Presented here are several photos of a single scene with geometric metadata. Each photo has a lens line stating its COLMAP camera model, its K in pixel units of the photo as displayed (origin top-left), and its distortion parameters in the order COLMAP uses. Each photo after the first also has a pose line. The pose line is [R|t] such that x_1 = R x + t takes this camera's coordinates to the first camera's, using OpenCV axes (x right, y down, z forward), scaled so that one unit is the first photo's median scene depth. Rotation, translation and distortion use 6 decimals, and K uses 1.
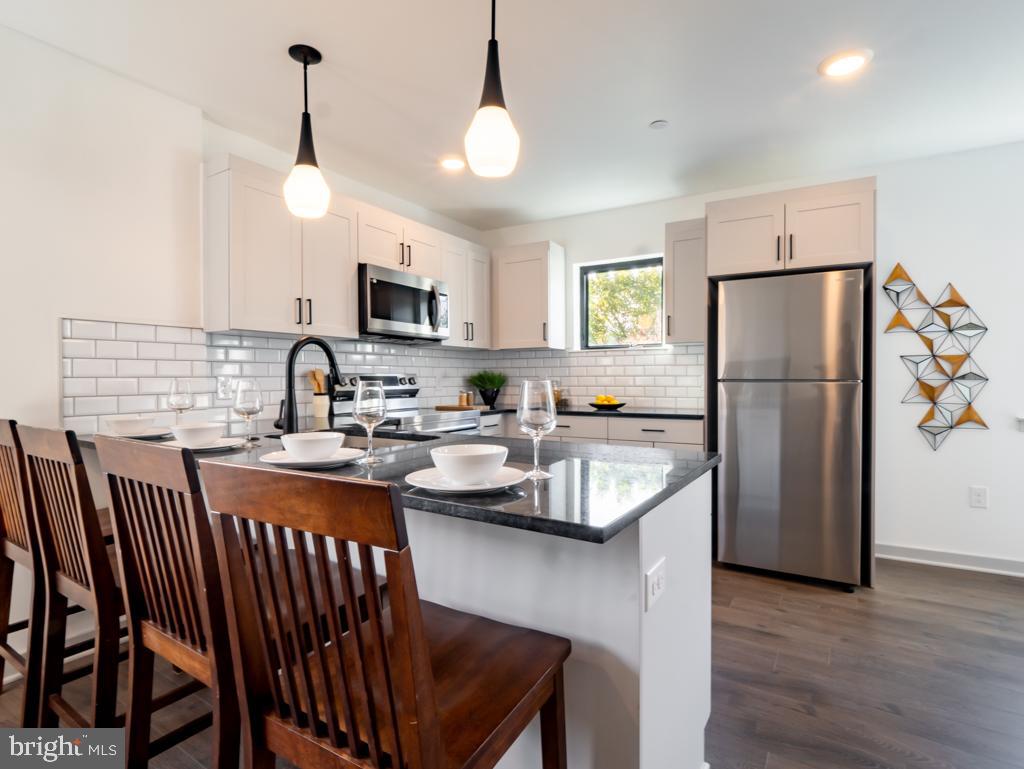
lens RADIAL K [[474.7, 0, 504.4], [0, 474.7, 383.4], [0, 0, 1]] dist [0.001208, -0.004612]
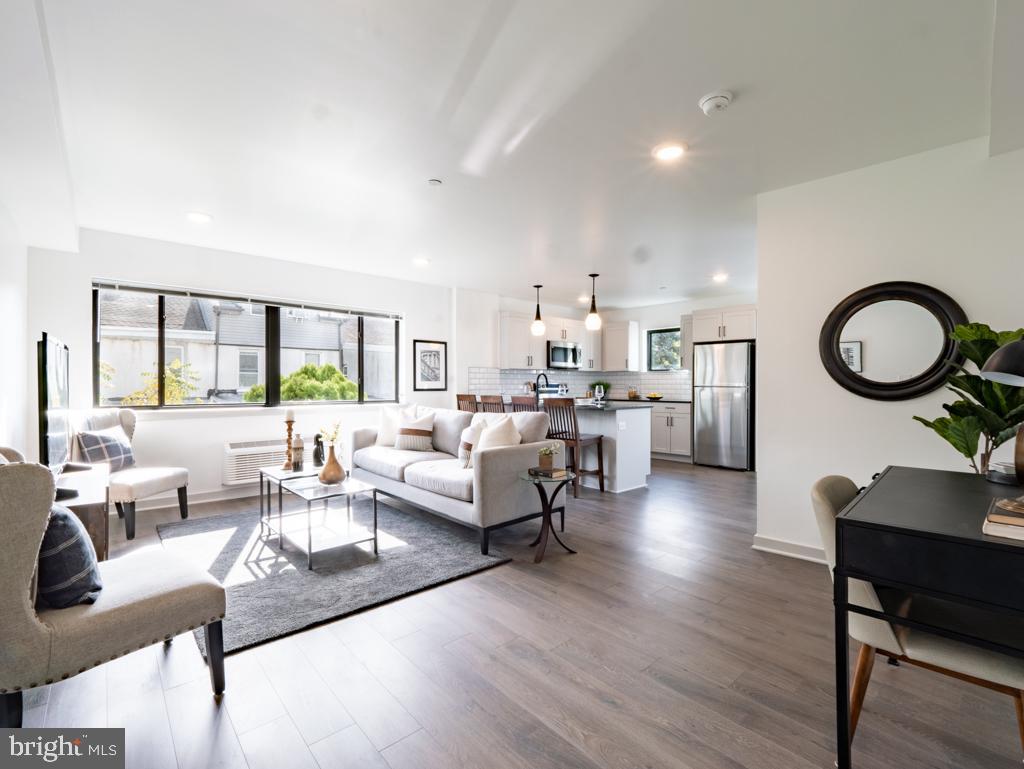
lens RADIAL K [[474.7, 0, 511.1], [0, 474.7, 383.7], [0, 0, 1]] dist [0.001208, -0.004612]
pose [[0.963070, 0.005754, -0.269188, 0.168284], [-0.009066, 0.999898, -0.011064, 0.011529], [0.269097, 0.013096, 0.963024, -1.272548]]
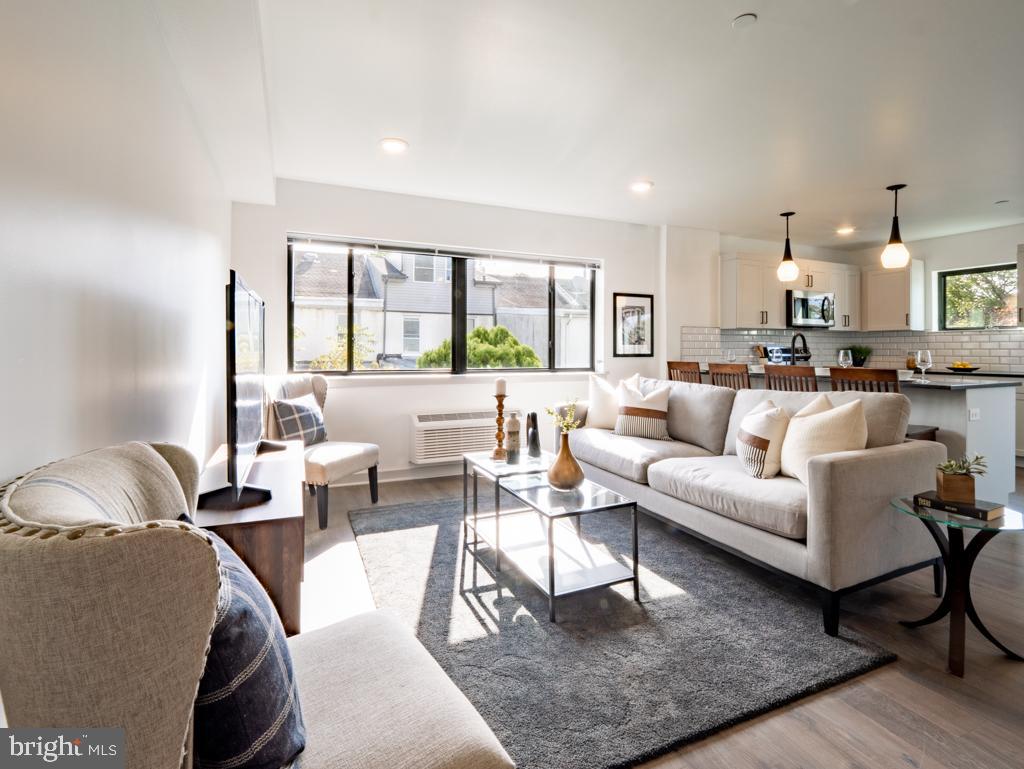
lens RADIAL K [[474.7, 0, 492.6], [0, 474.7, 350.0], [0, 0, 1]] dist [0.001208, -0.004612]
pose [[0.832560, 0.008046, -0.553877, -0.187899], [-0.013488, 0.999893, -0.005749, 0.015360], [0.553771, 0.012257, 0.832579, -1.044015]]
